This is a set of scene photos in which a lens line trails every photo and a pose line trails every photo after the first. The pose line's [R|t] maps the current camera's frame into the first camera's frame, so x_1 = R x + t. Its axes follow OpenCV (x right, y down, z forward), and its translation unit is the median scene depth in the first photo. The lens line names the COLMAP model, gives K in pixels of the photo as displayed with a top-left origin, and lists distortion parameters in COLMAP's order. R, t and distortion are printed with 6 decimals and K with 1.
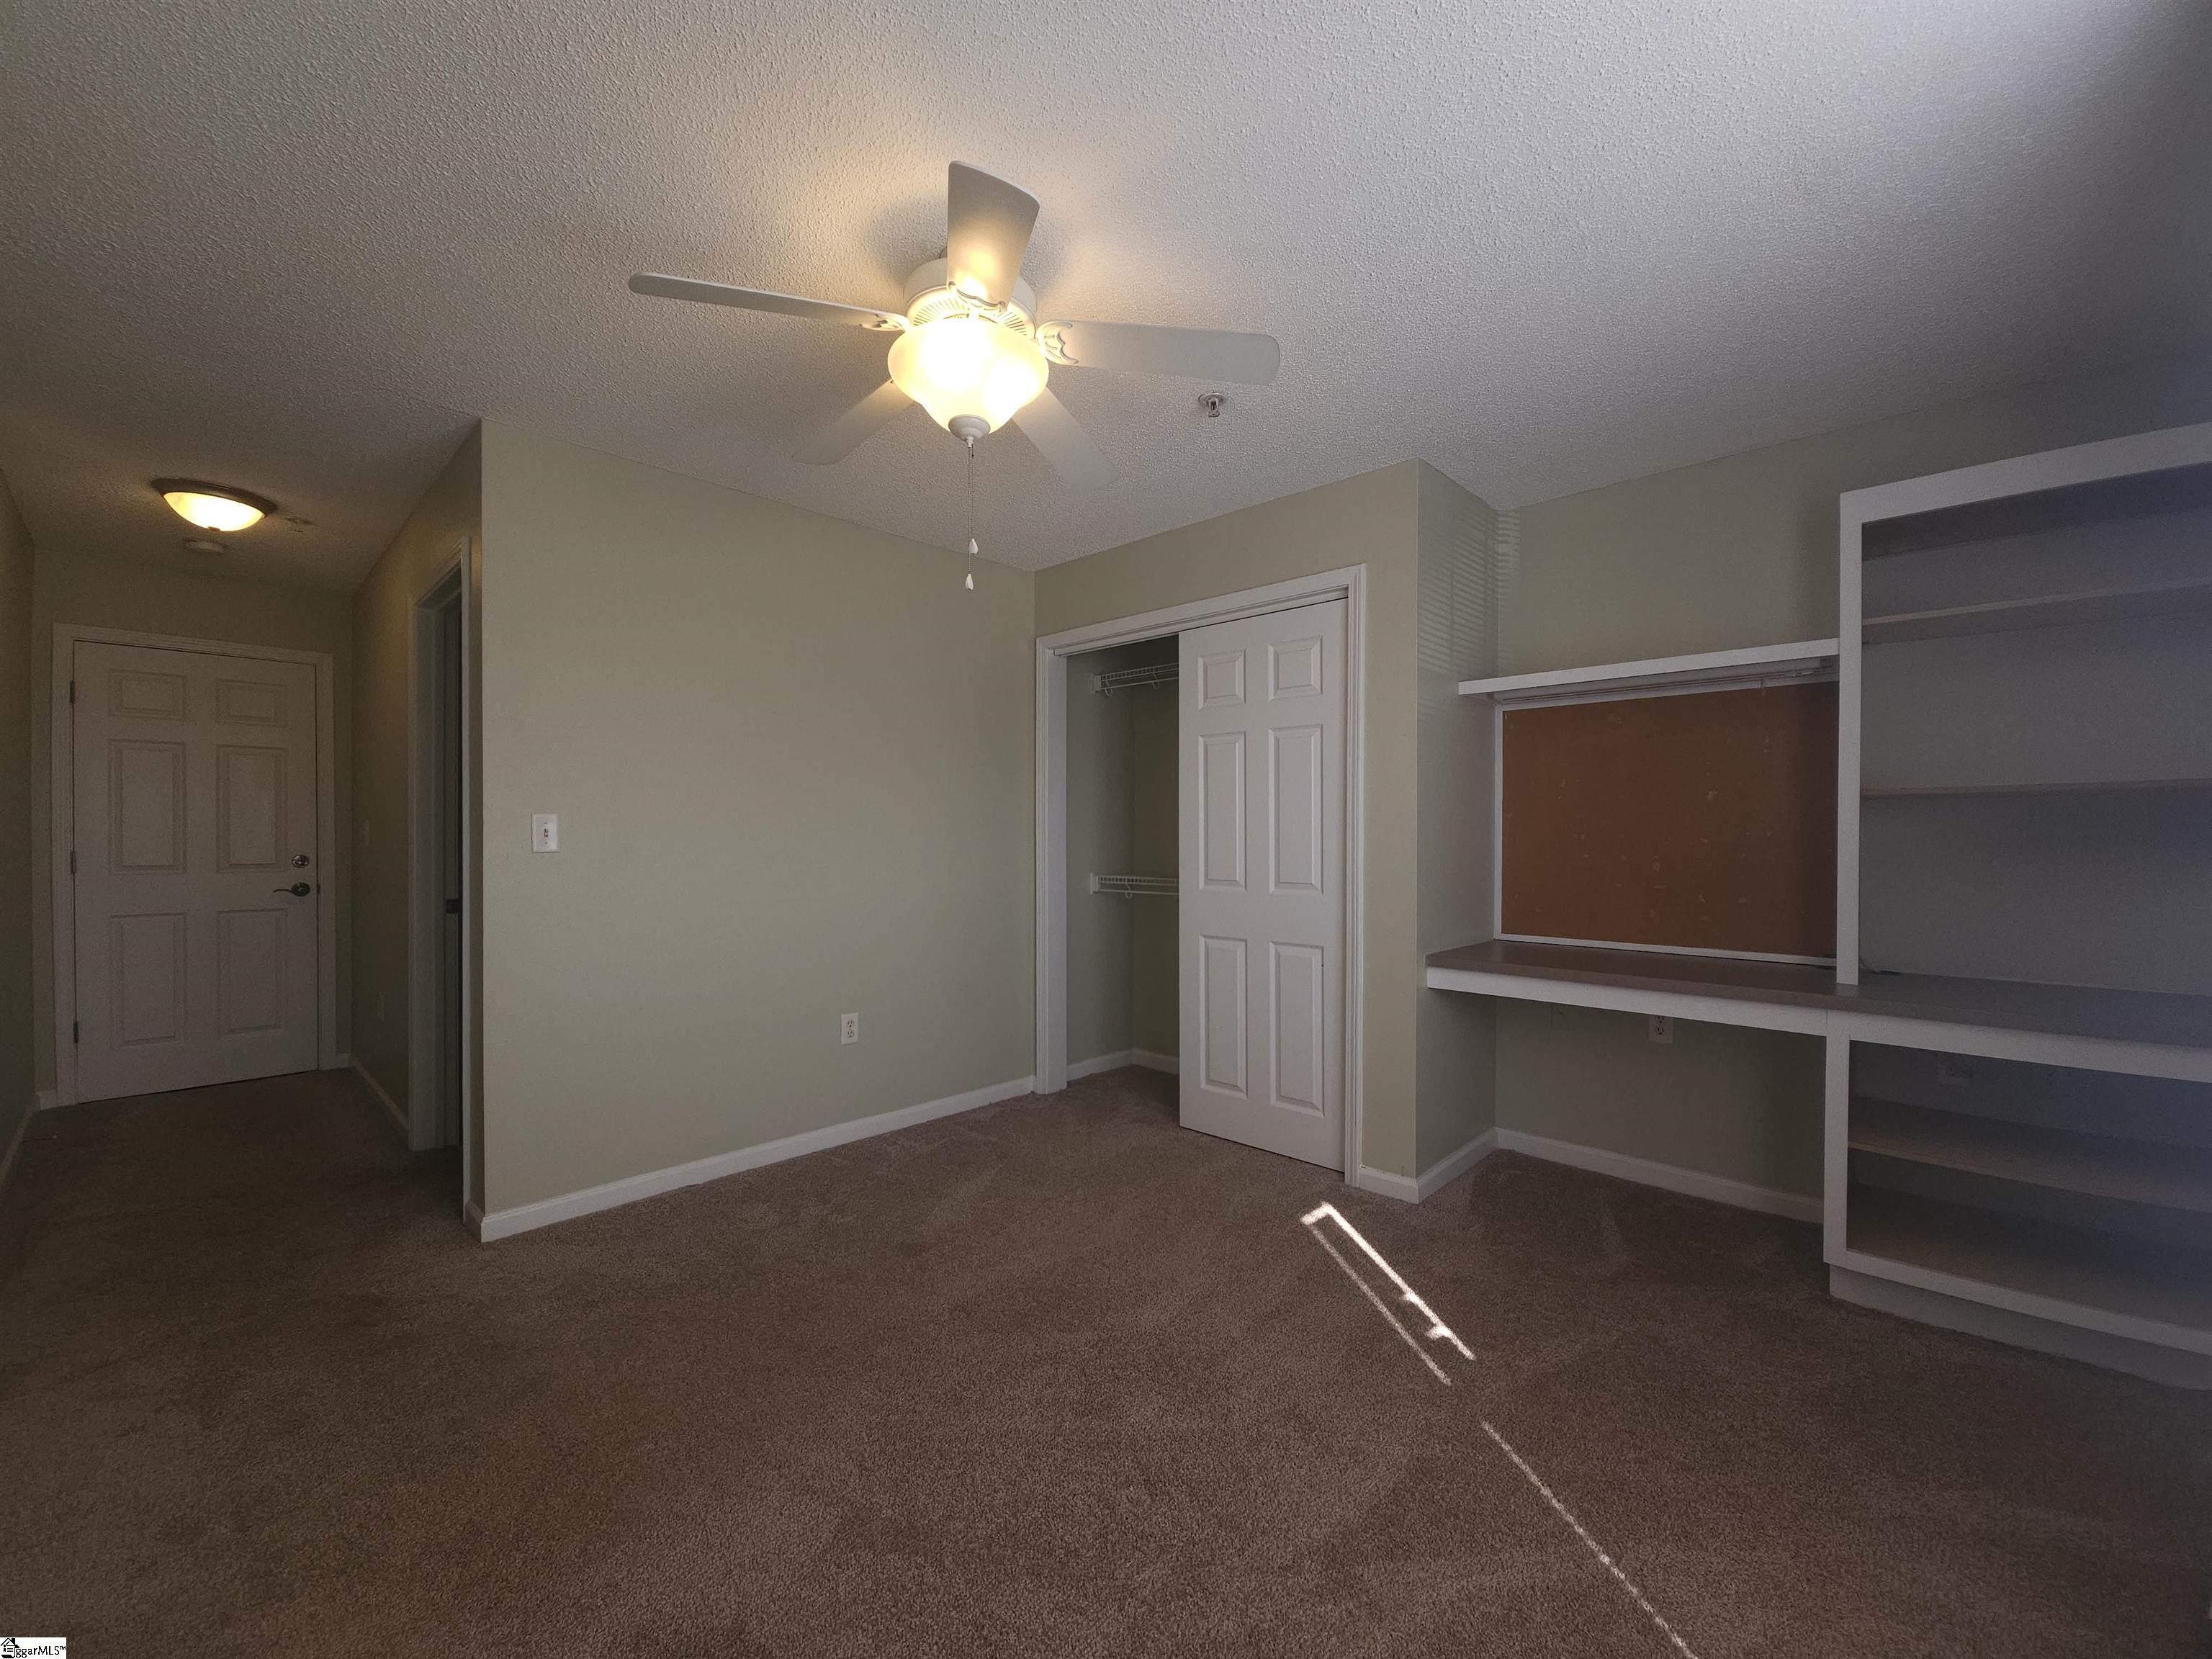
lens RADIAL K [[913.7, 0, 1108.6], [0, 913.7, 842.1], [0, 0, 1]] dist [-0.013144, -0.000148]
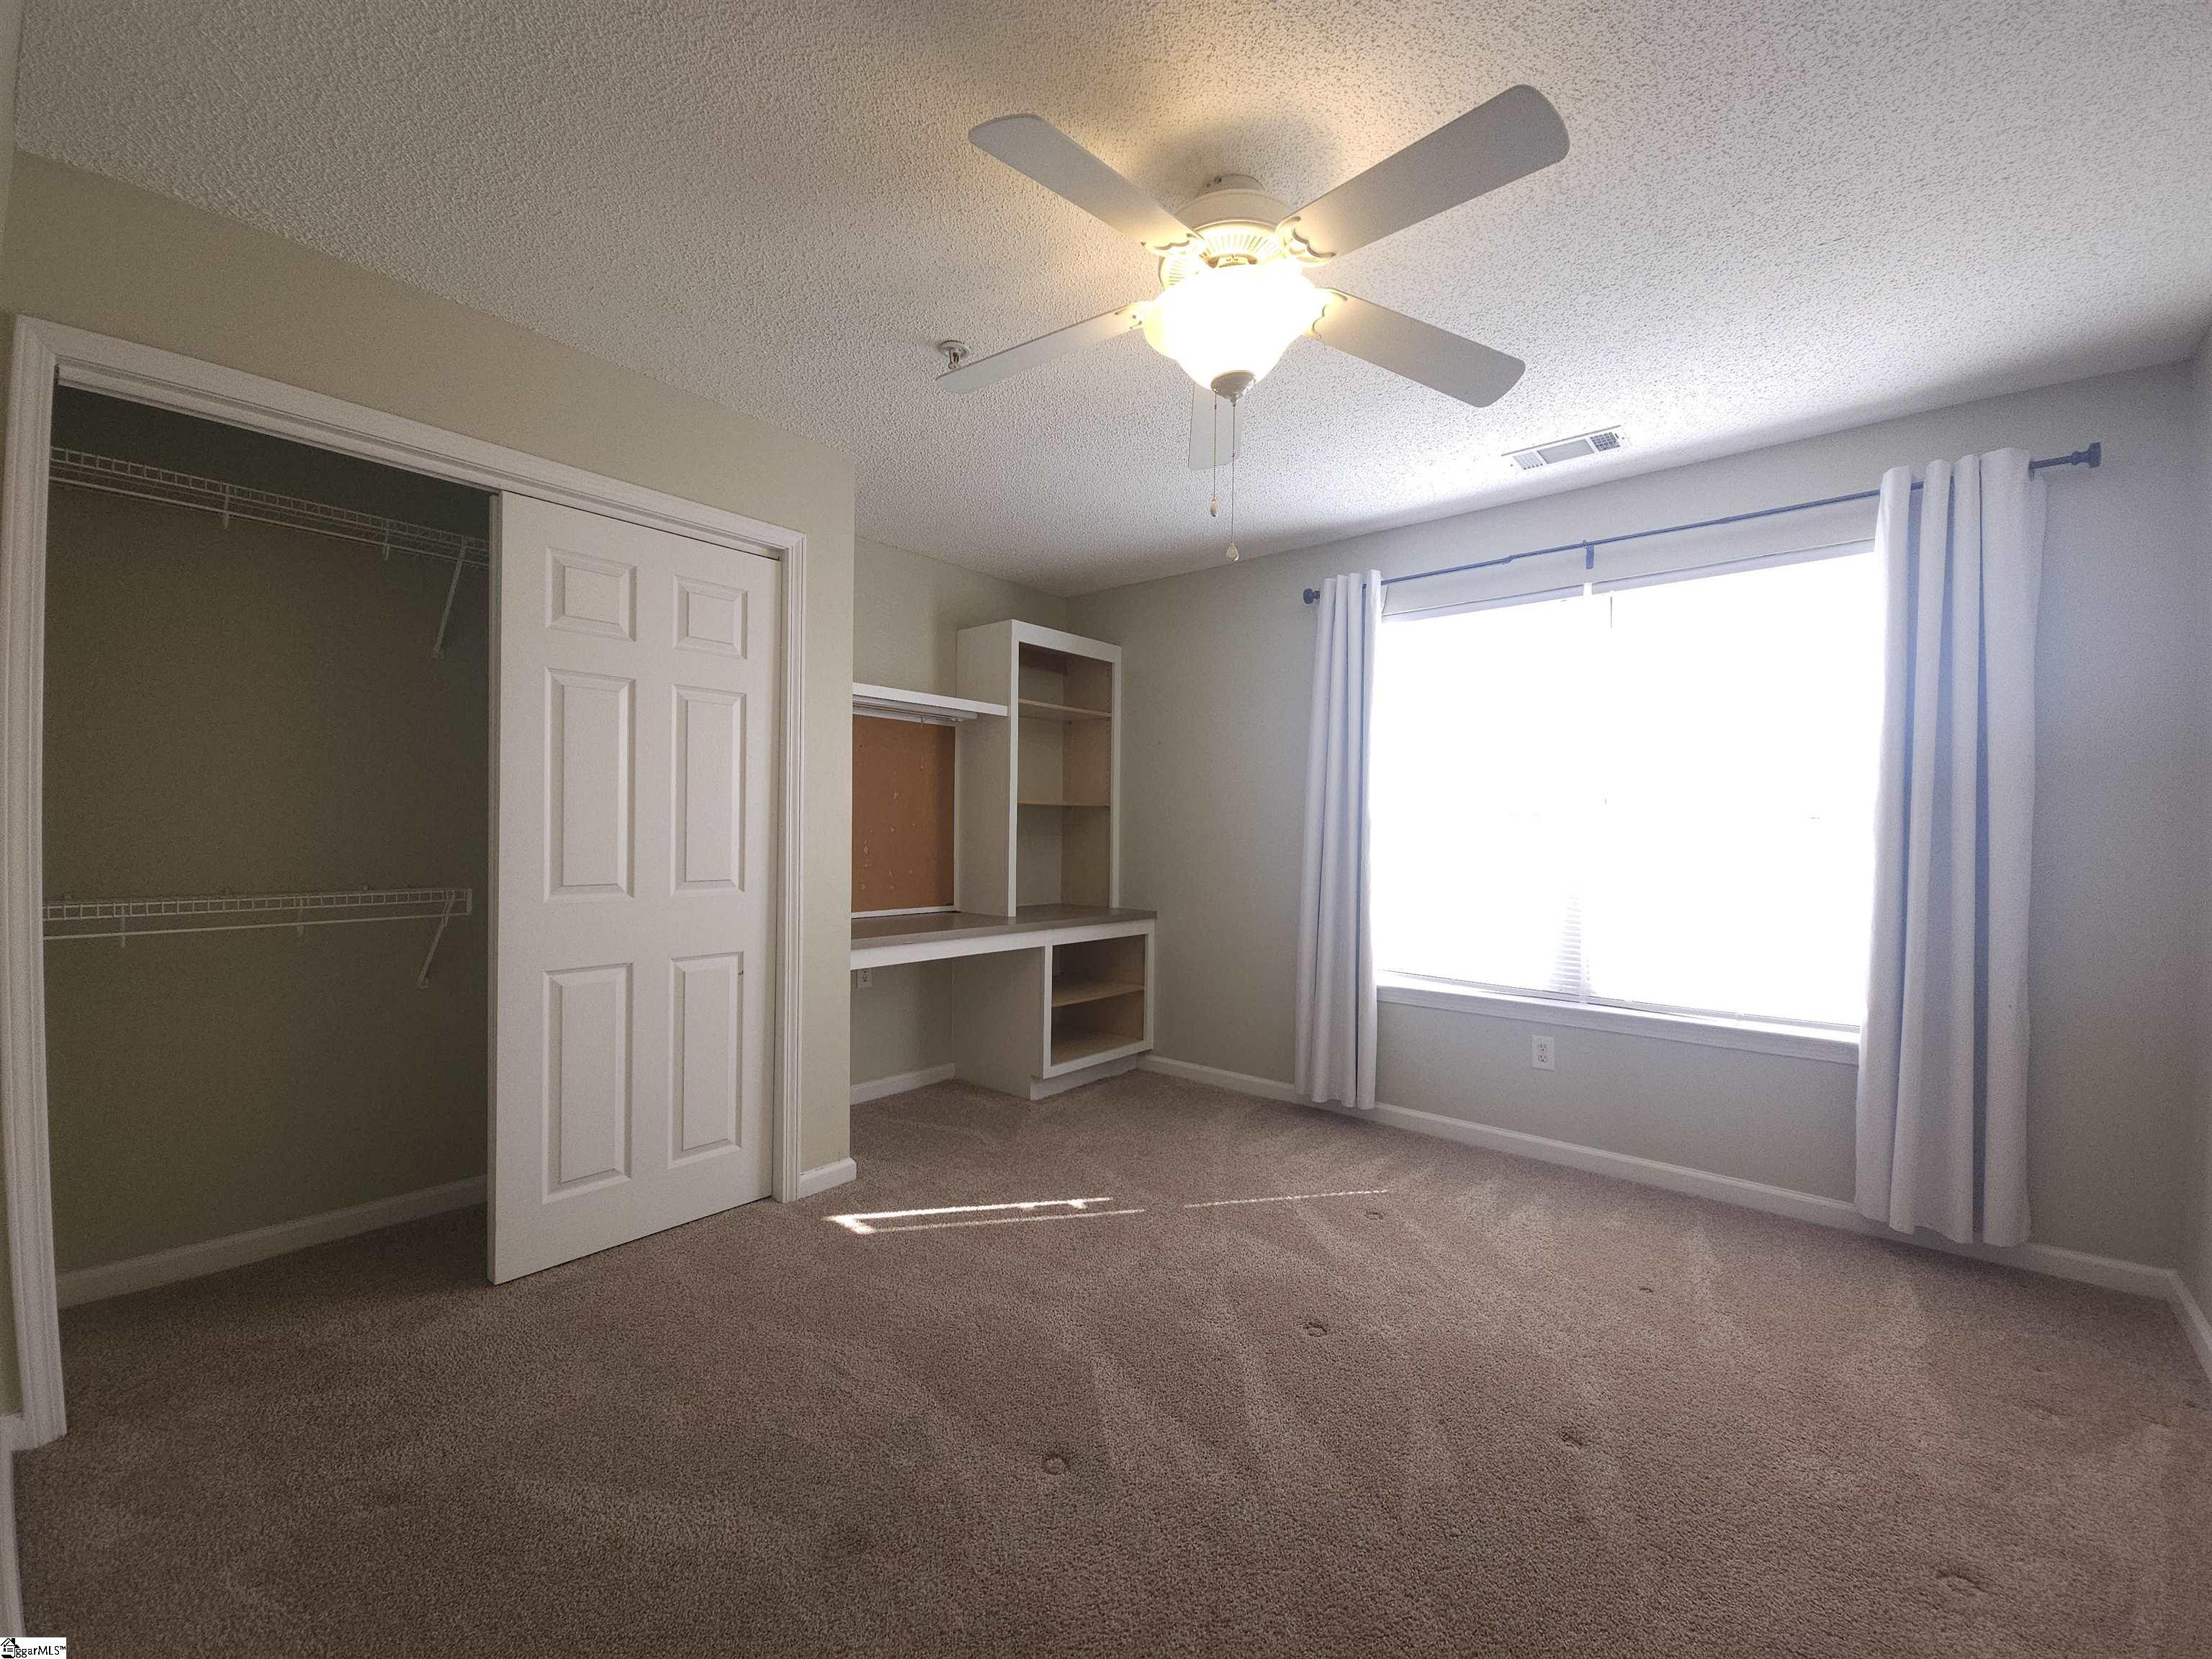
lens RADIAL K [[913.7, 0, 1108.6], [0, 913.7, 829.5], [0, 0, 1]] dist [-0.013144, -0.000148]
pose [[-0.086614, -0.003753, 0.996235, -0.730074], [-0.013516, 0.999905, 0.002592, -0.009051], [-0.996150, -0.013240, -0.086656, 0.814769]]
